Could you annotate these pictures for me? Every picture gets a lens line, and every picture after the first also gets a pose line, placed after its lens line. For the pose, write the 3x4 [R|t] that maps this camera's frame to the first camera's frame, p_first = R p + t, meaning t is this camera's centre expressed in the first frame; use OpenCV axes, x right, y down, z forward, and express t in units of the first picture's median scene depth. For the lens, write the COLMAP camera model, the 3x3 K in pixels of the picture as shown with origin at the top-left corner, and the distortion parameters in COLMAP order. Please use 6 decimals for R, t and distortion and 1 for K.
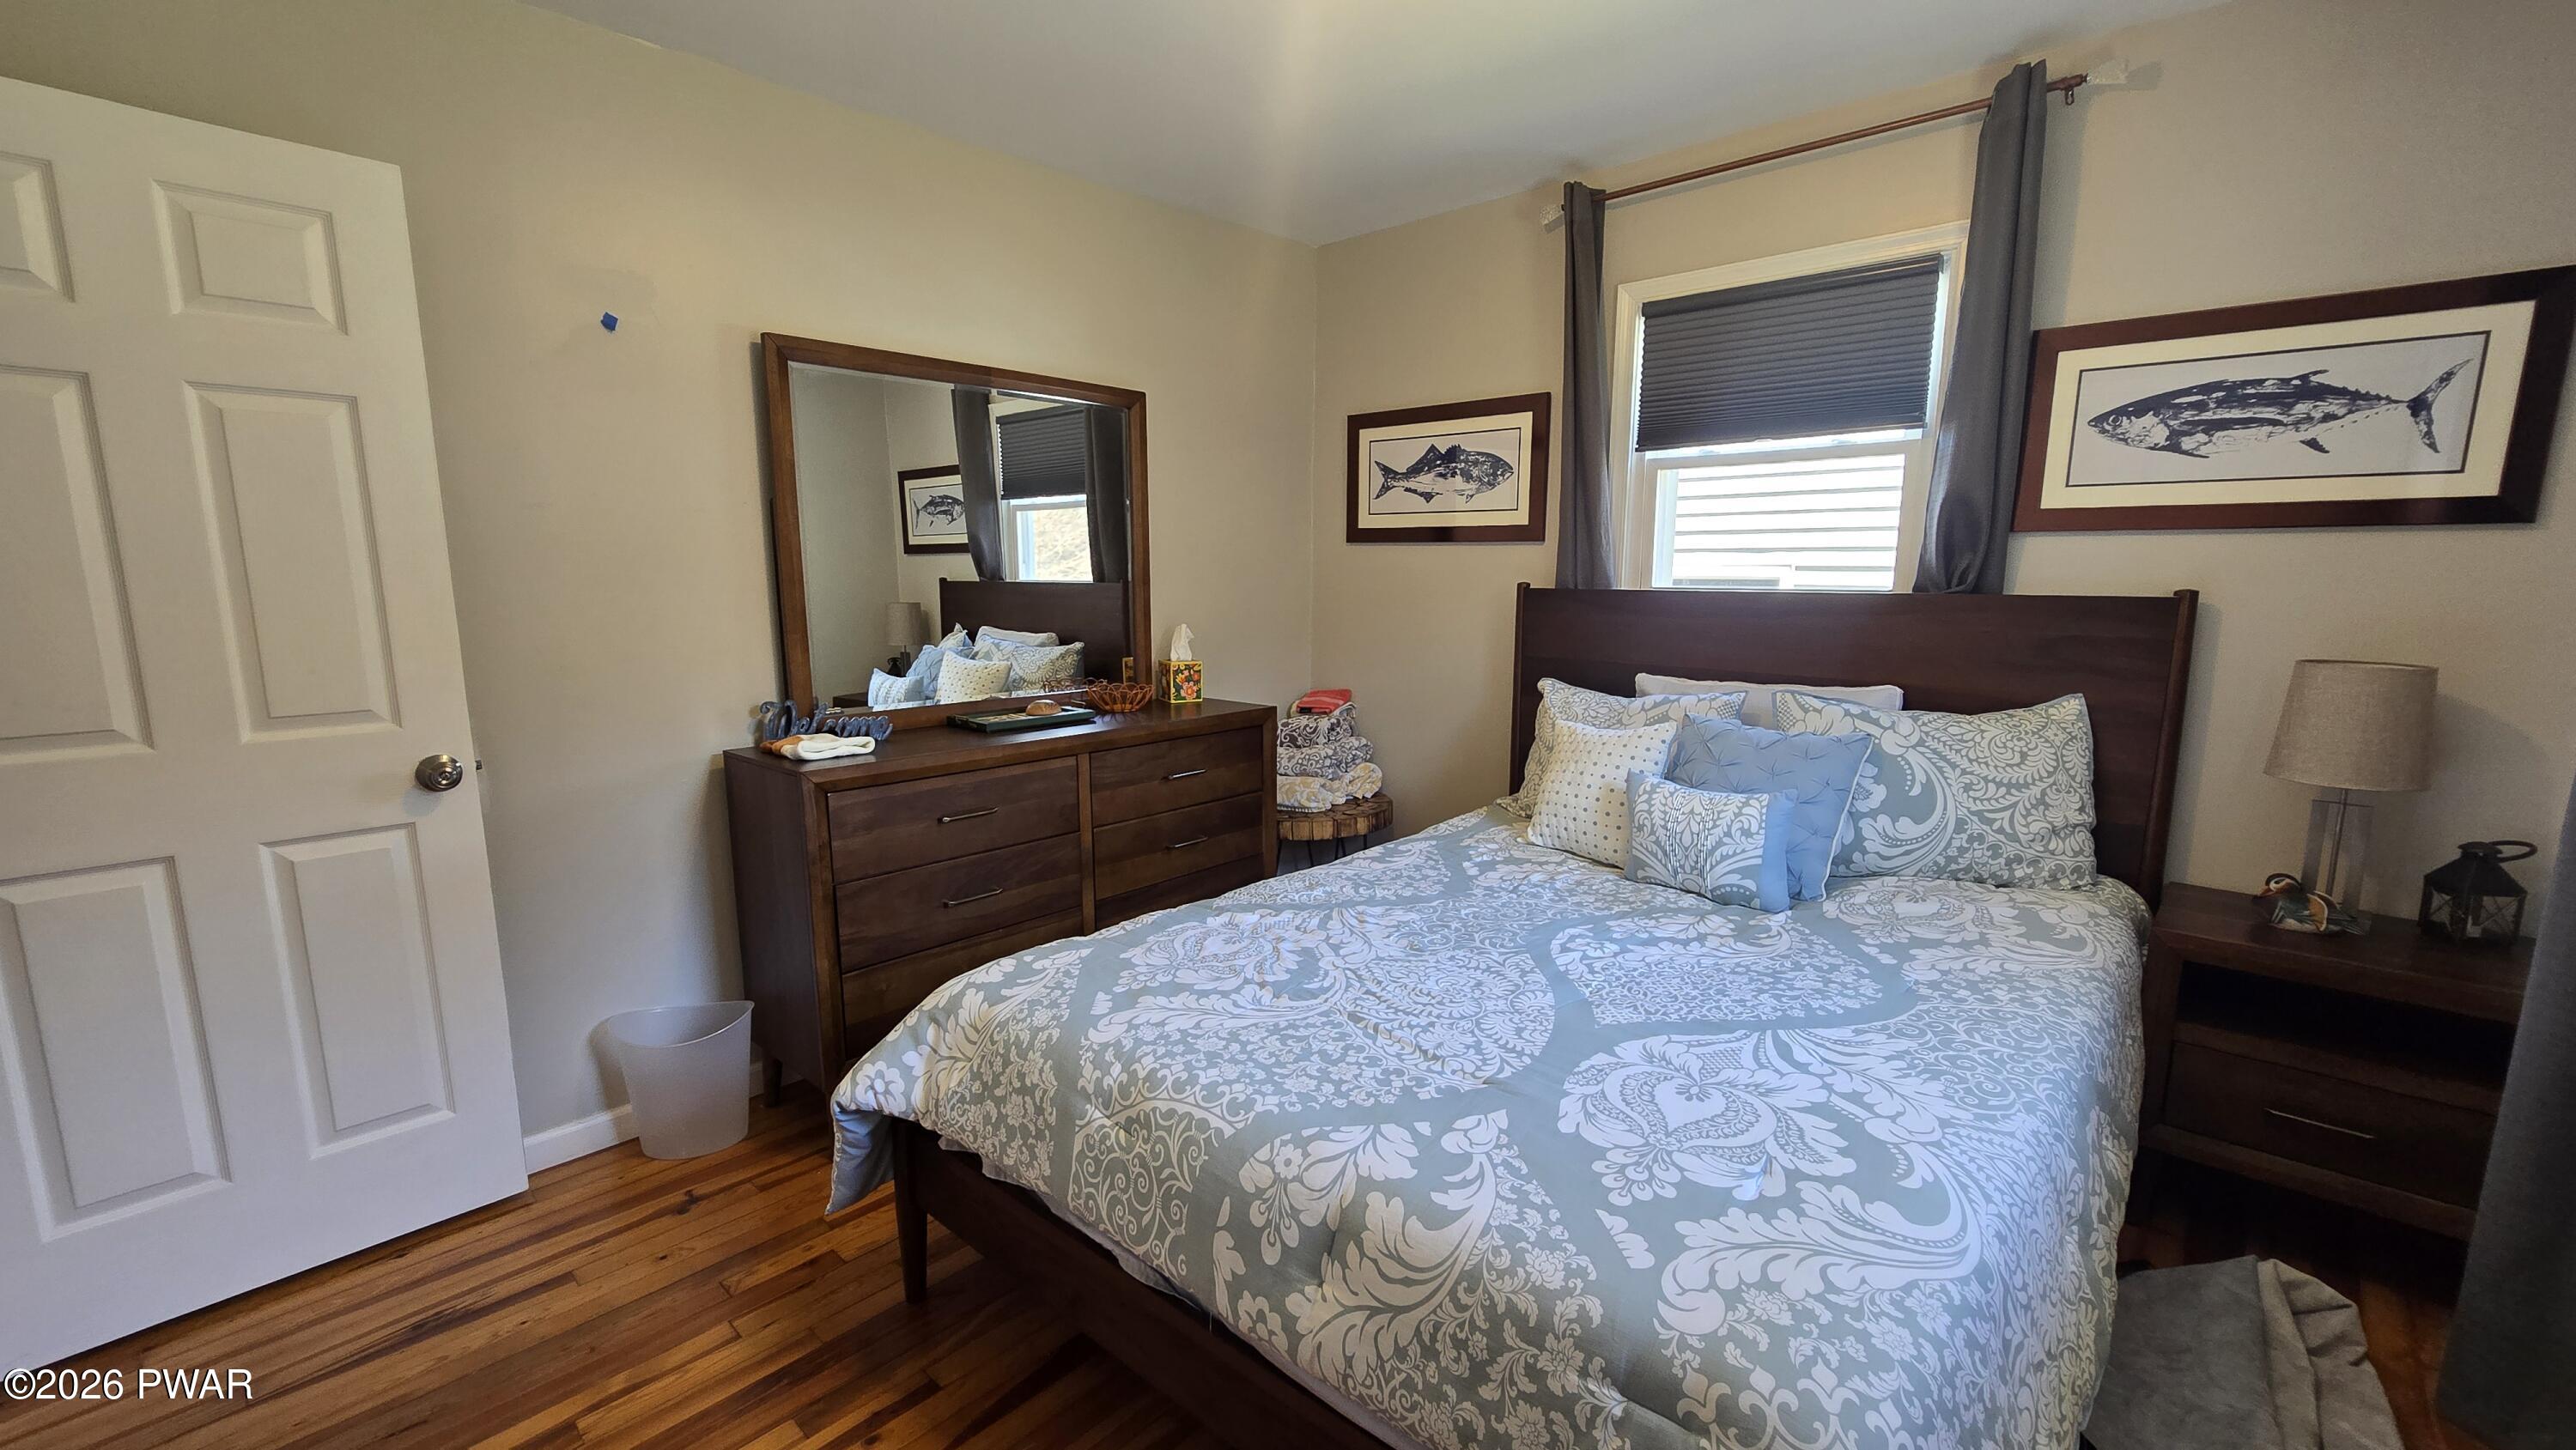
lens RADIAL K [[1046.9, 0, 1287.6], [0, 1046.9, 736.8], [0, 0, 1]] dist [-0.007220, 0.001039]
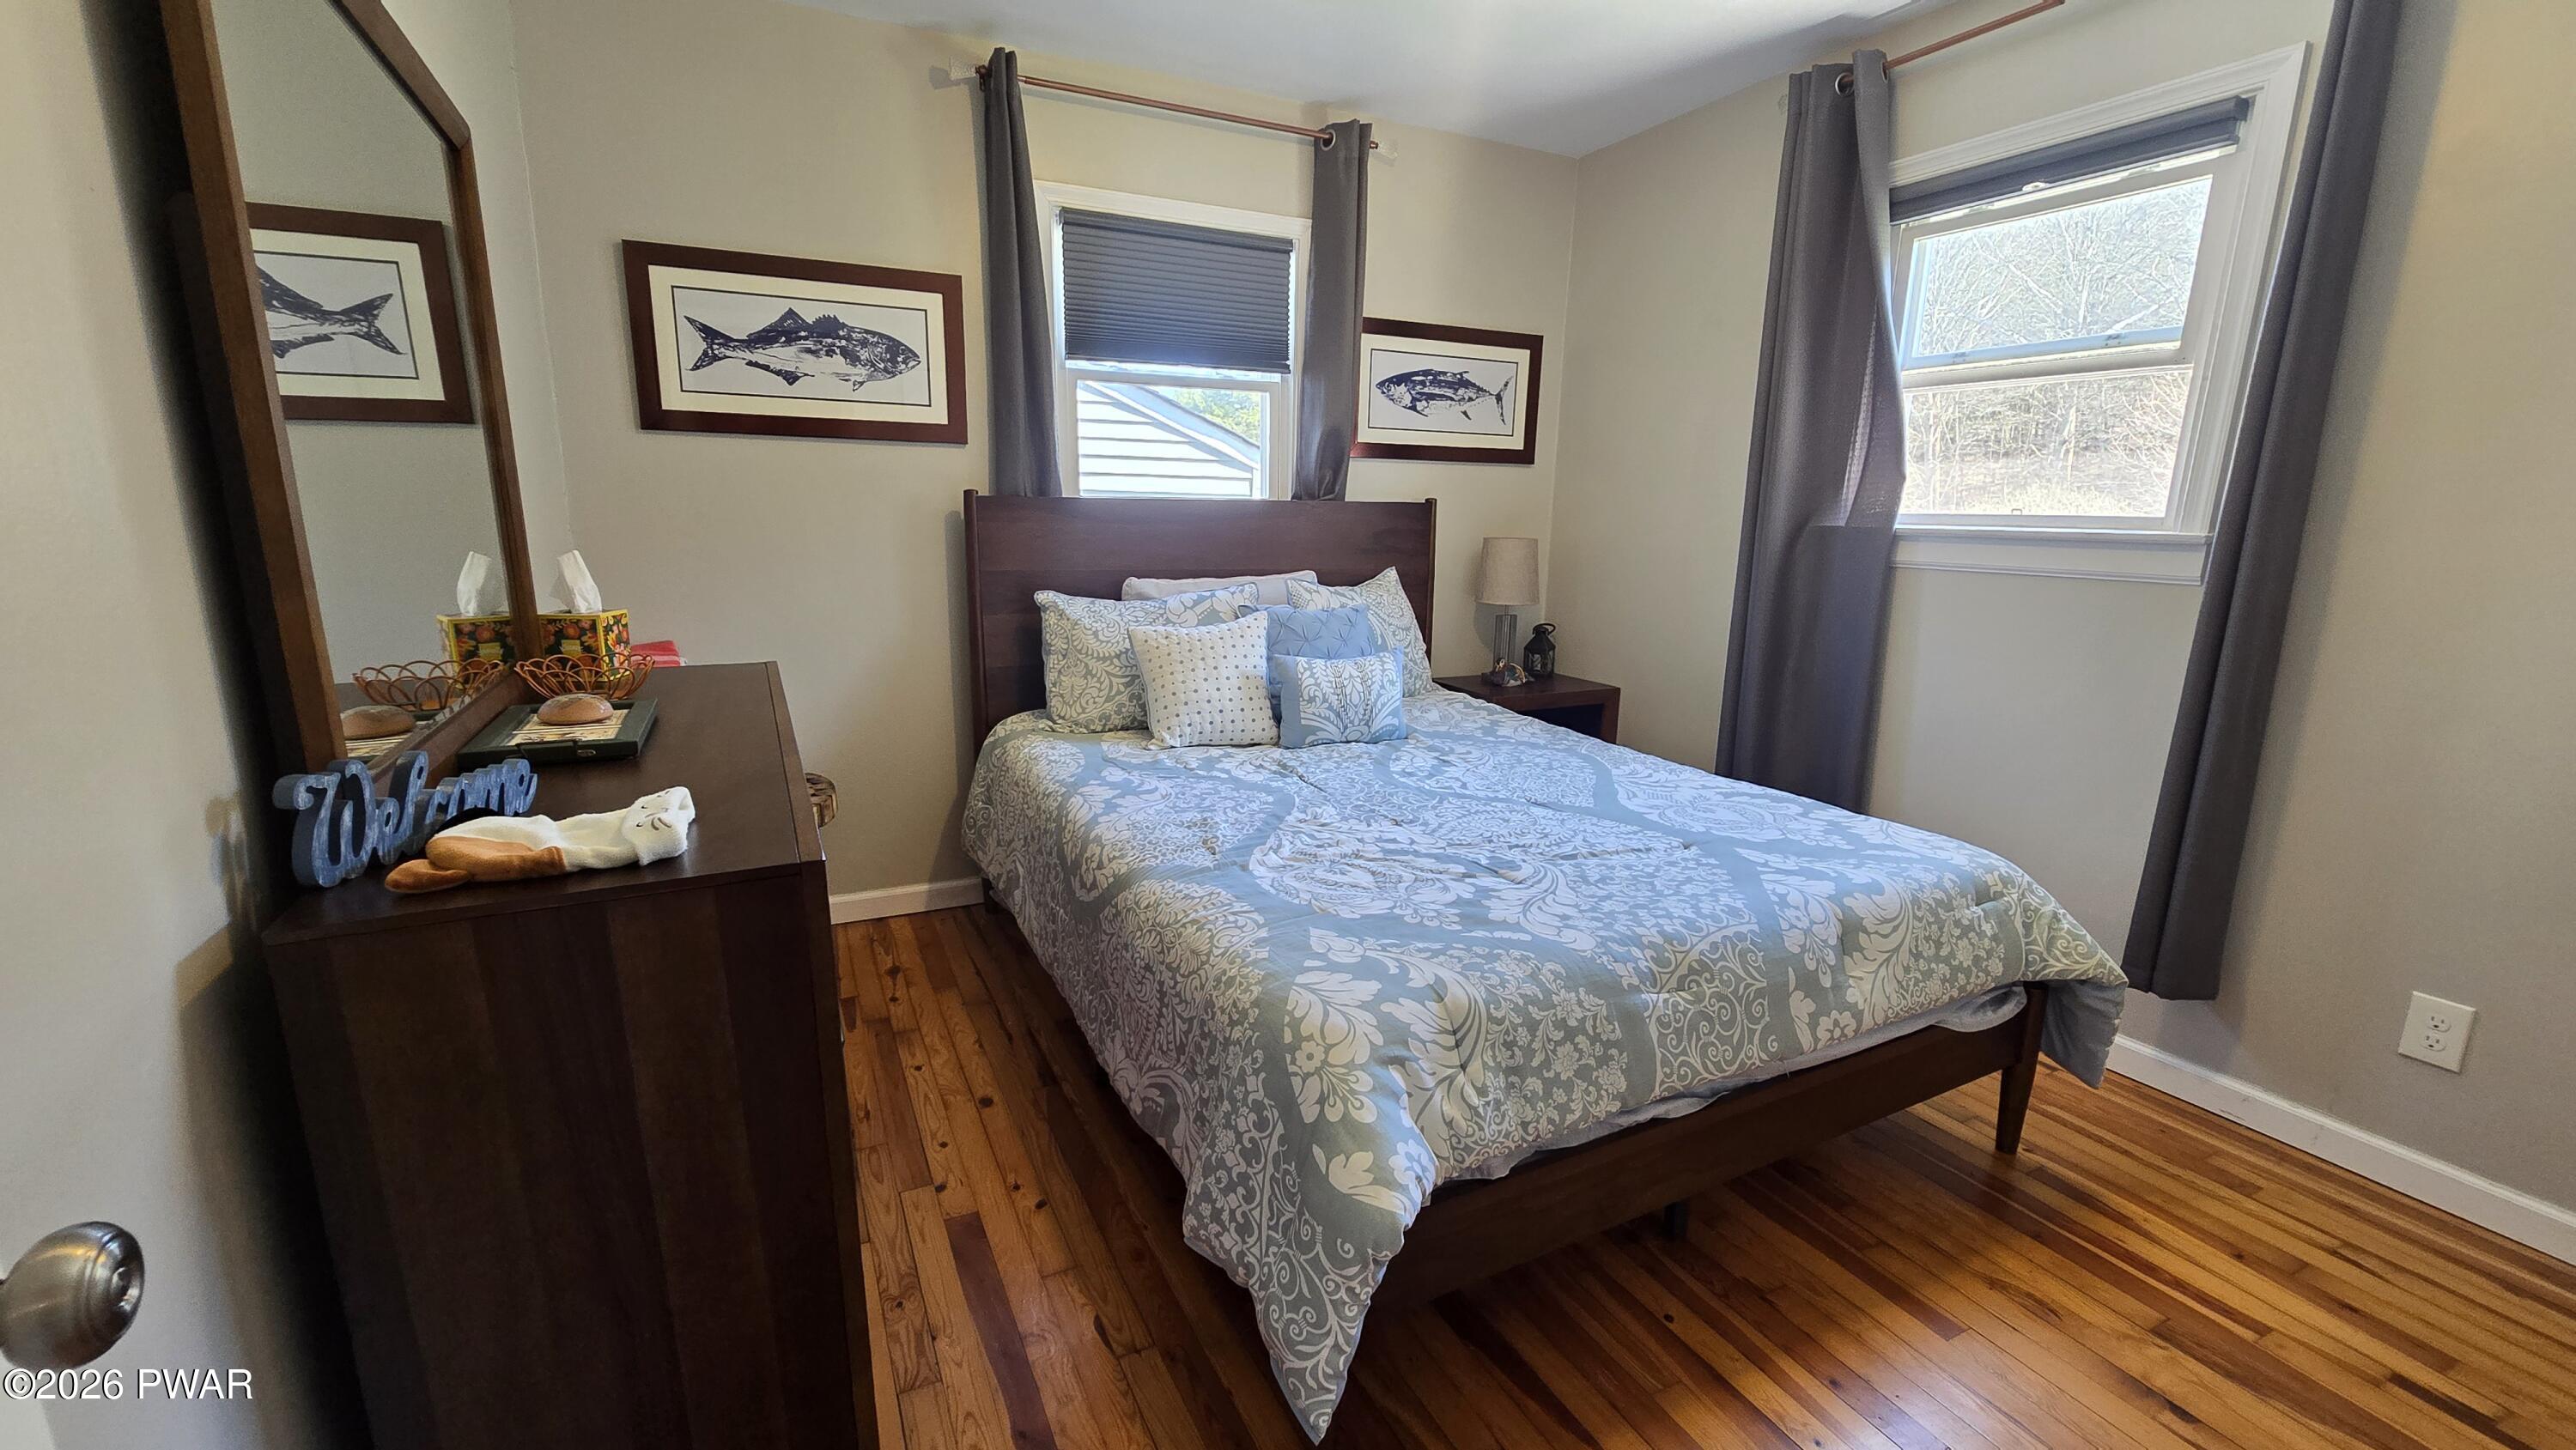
lens RADIAL K [[1046.9, 0, 1290.0], [0, 1046.9, 729.7], [0, 0, 1]] dist [-0.007220, 0.001039]
pose [[0.361530, -0.190908, 0.912606, -0.754030], [0.135247, 0.979198, 0.151260, -0.061075], [-0.922499, 0.068742, 0.379829, 0.582688]]
